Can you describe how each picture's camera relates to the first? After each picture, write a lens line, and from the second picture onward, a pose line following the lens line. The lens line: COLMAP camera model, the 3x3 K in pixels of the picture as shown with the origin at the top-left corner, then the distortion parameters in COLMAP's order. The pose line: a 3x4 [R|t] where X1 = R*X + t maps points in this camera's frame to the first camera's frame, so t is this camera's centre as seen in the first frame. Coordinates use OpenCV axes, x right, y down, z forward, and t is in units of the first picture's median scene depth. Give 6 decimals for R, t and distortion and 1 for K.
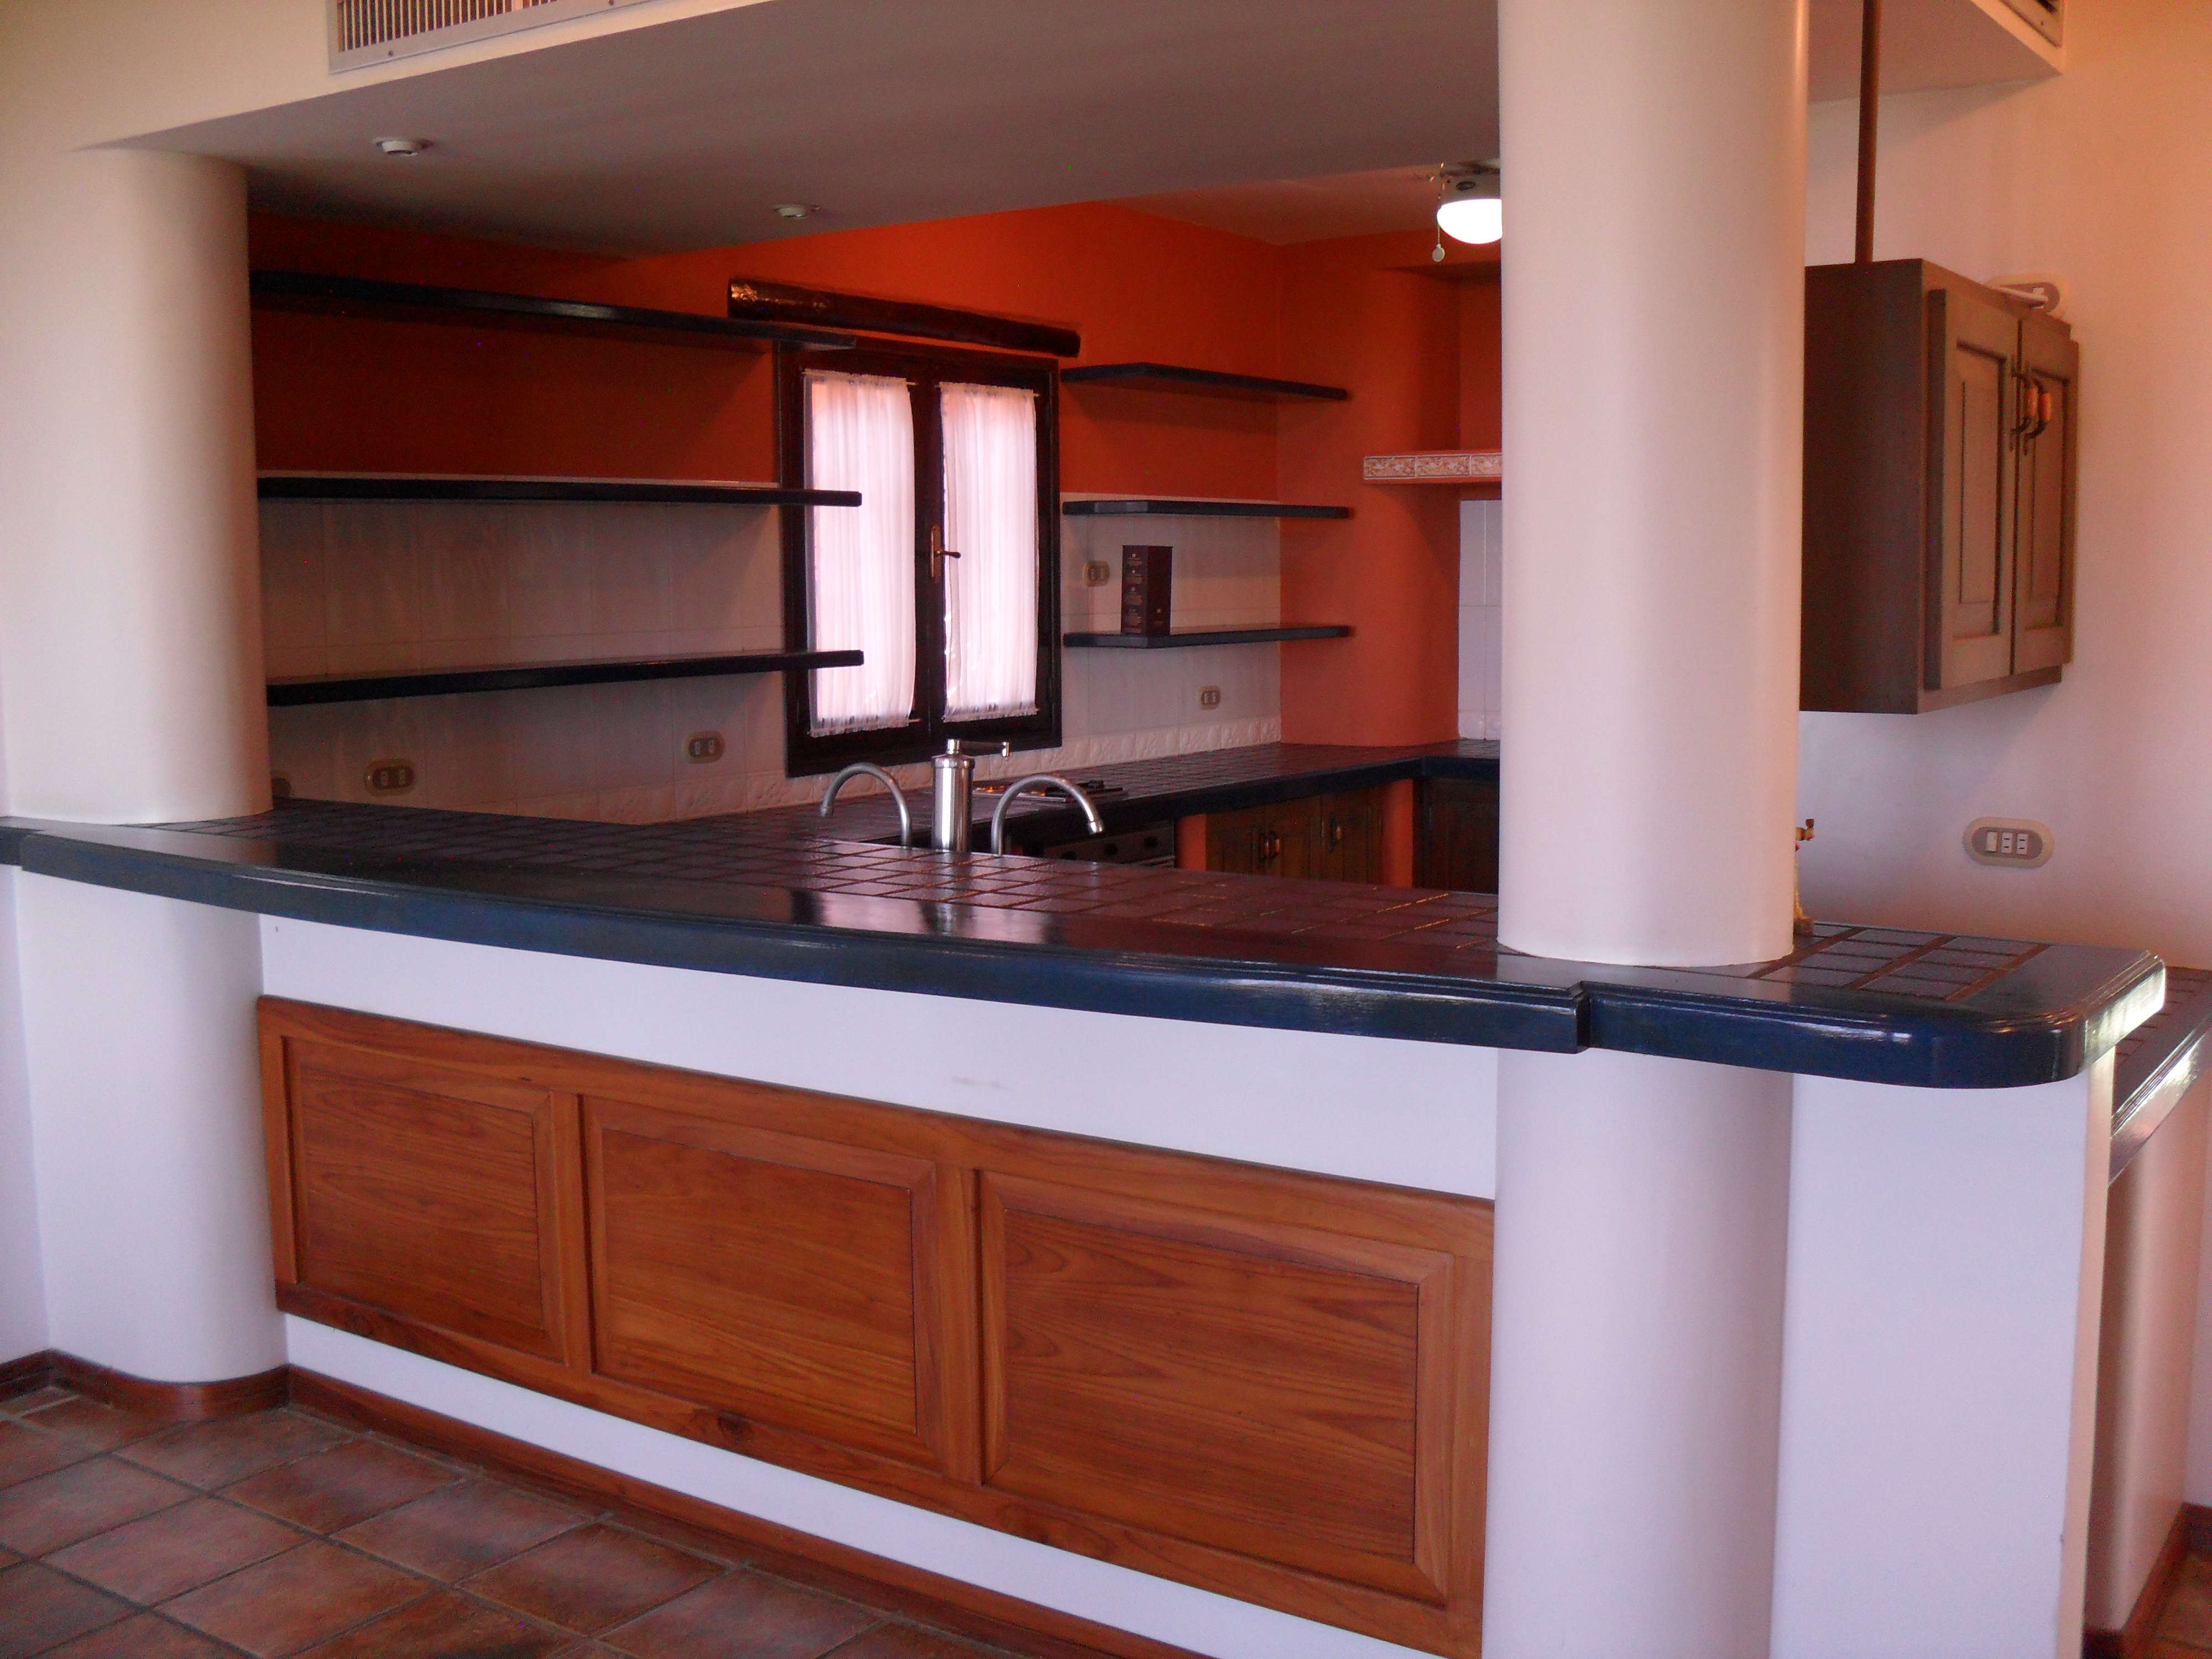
lens RADIAL K [[2299.1, 0, 1110.0], [0, 2299.1, 830.7], [0, 0, 1]] dist [-0.132084, 0.000000]
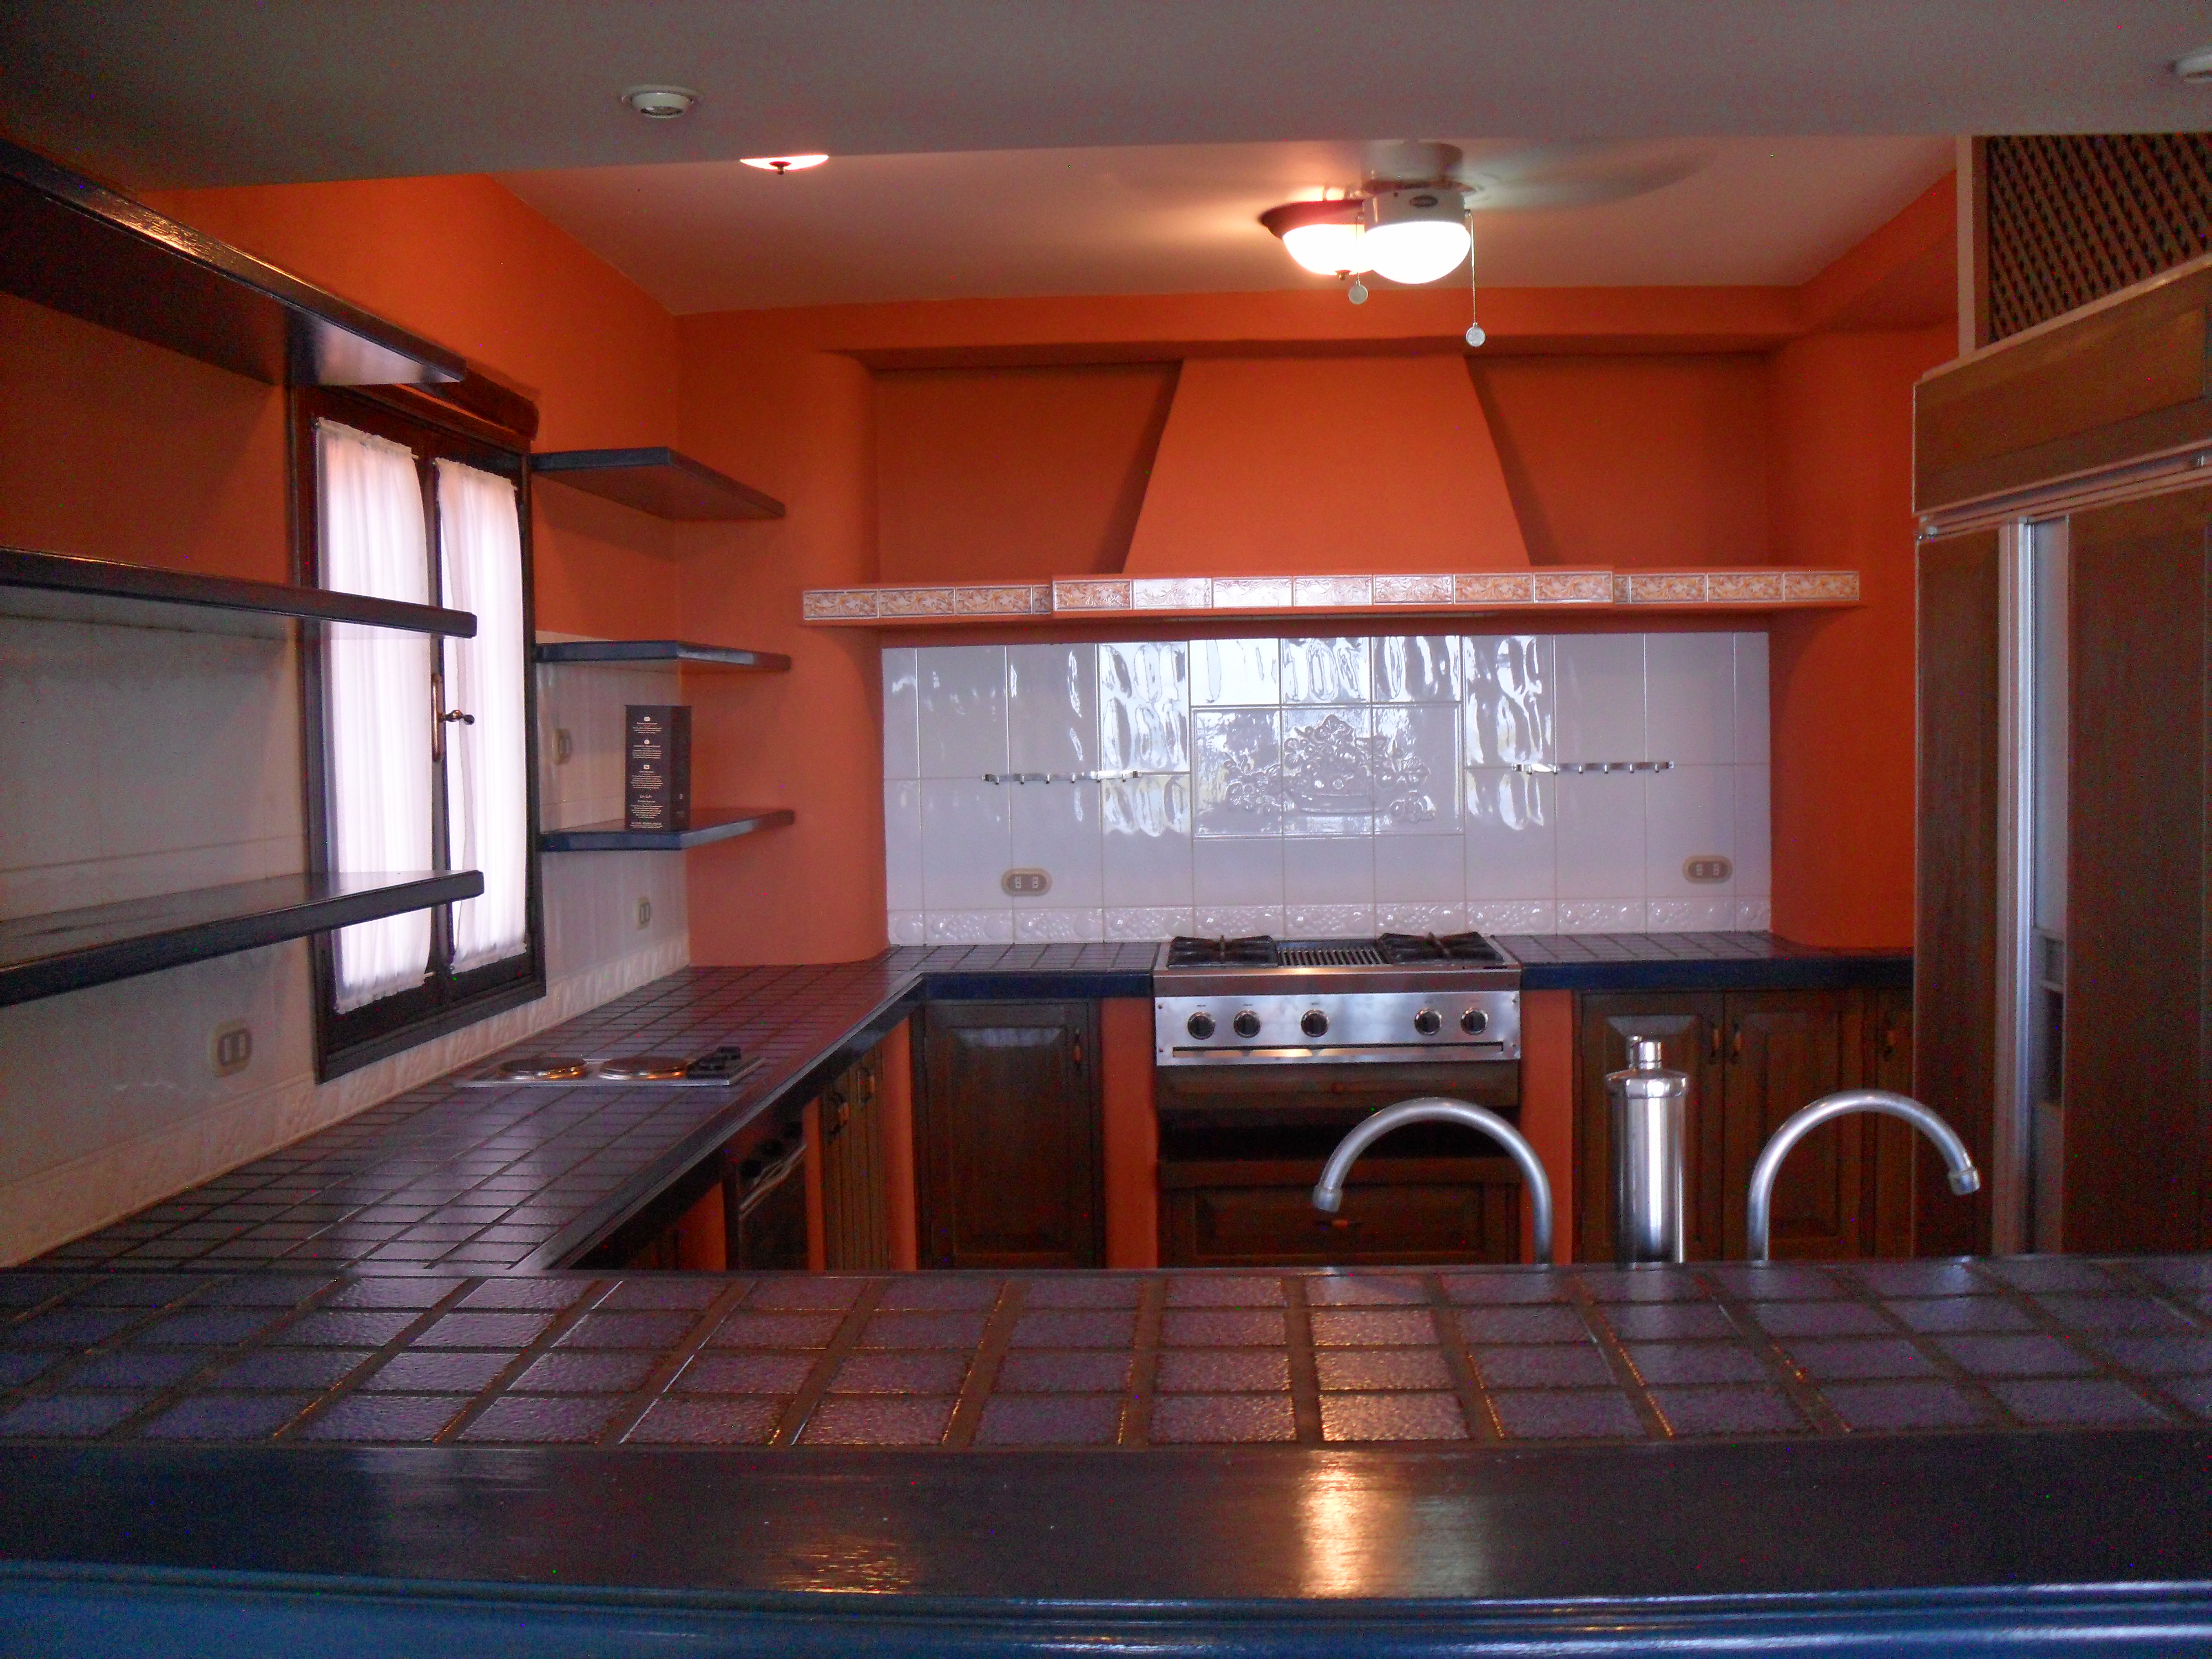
lens RADIAL K [[2299.1, 0, 1105.8], [0, 2299.1, 828.5], [0, 0, 1]] dist [-0.132084, 0.000000]
pose [[0.844129, -0.037154, 0.534851, -0.246211], [0.079140, 0.995303, -0.055763, -0.035660], [-0.530267, 0.089399, 0.843104, 0.332222]]
